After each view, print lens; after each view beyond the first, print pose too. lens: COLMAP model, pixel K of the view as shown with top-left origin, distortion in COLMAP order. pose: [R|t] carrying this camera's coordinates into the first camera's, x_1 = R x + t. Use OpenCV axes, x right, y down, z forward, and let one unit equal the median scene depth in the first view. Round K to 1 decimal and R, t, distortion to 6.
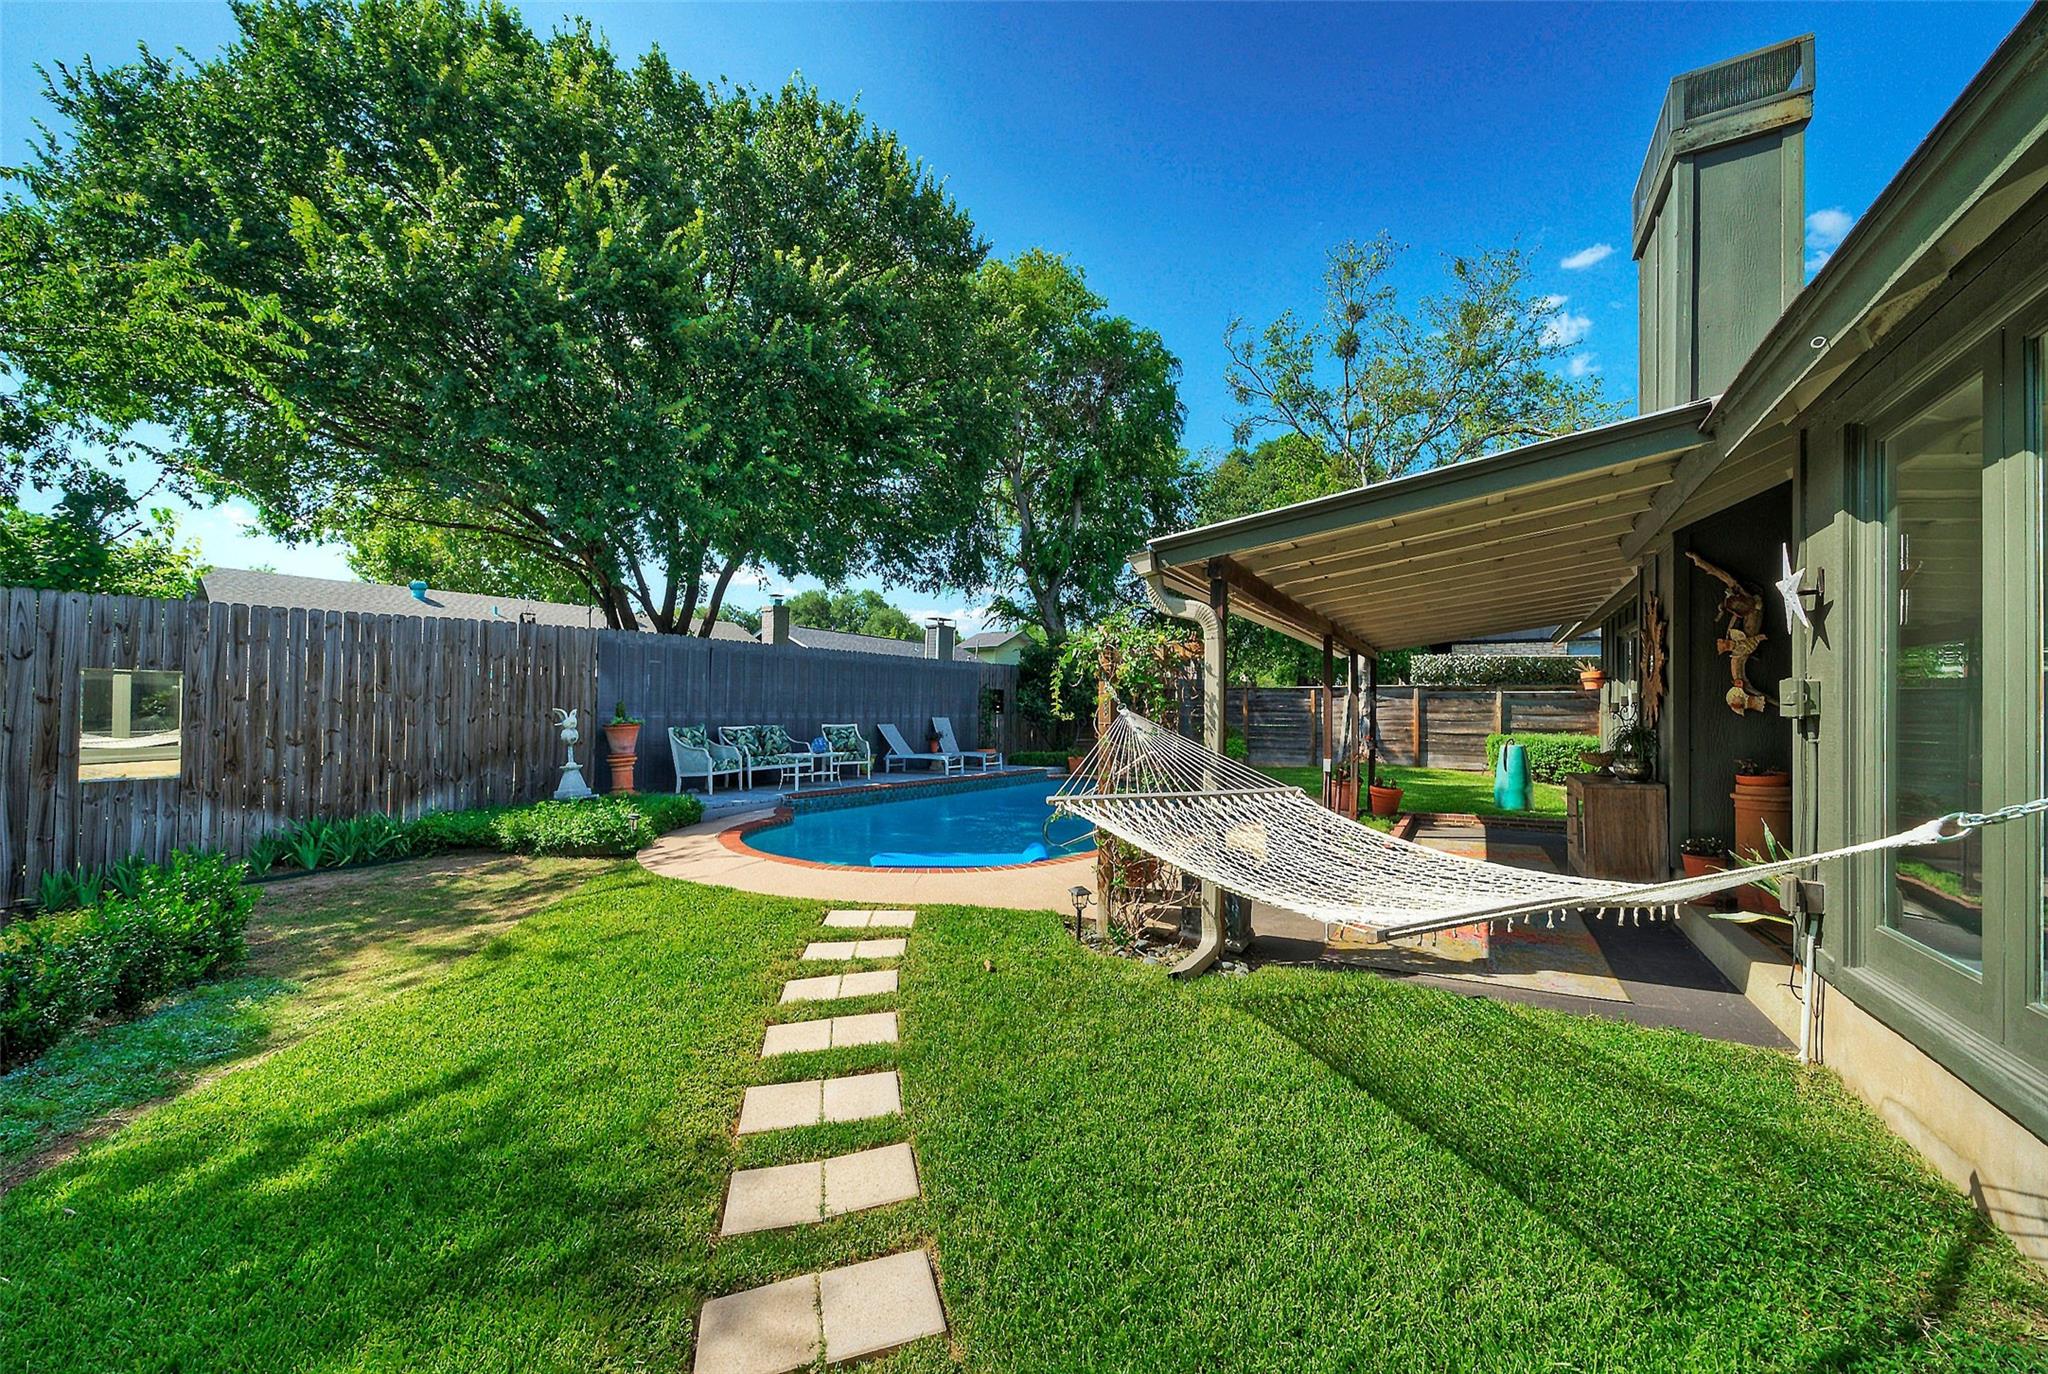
lens RADIAL K [[771.6, 0, 1024.7], [0, 771.6, 701.9], [0, 0, 1]] dist [-0.000039, 0.000707]
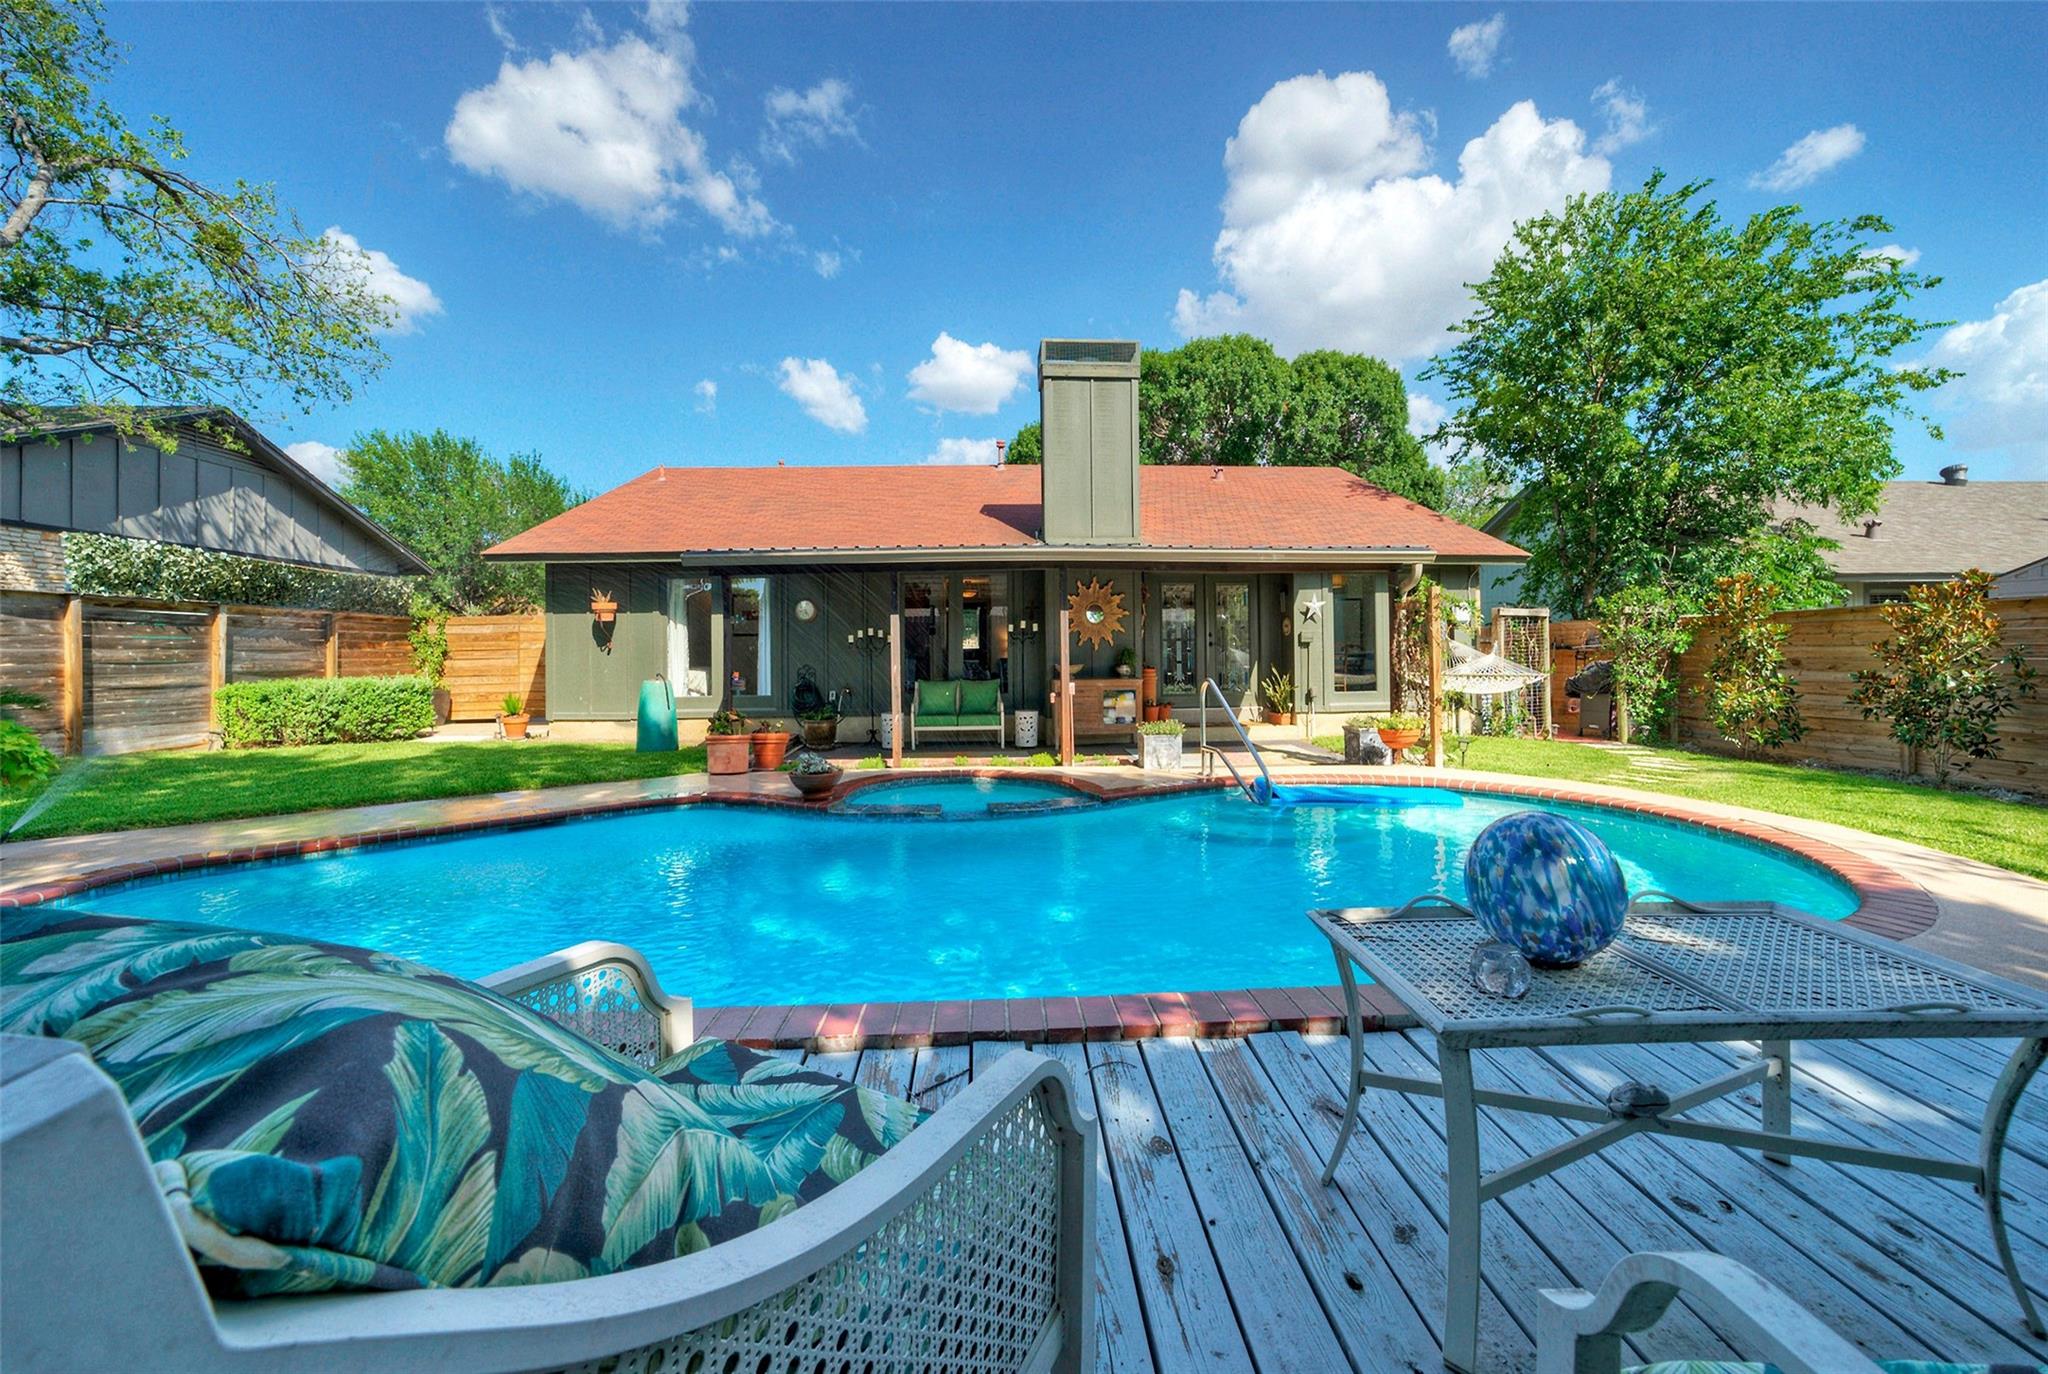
lens RADIAL K [[771.6, 0, 1040.1], [0, 771.6, 648.3], [0, 0, 1]] dist [-0.000039, 0.000707]
pose [[-0.538412, 0.002869, 0.842677, -0.258365], [-0.004094, 0.999973, -0.006020, 0.015299], [-0.842672, -0.006691, -0.538386, 0.779736]]
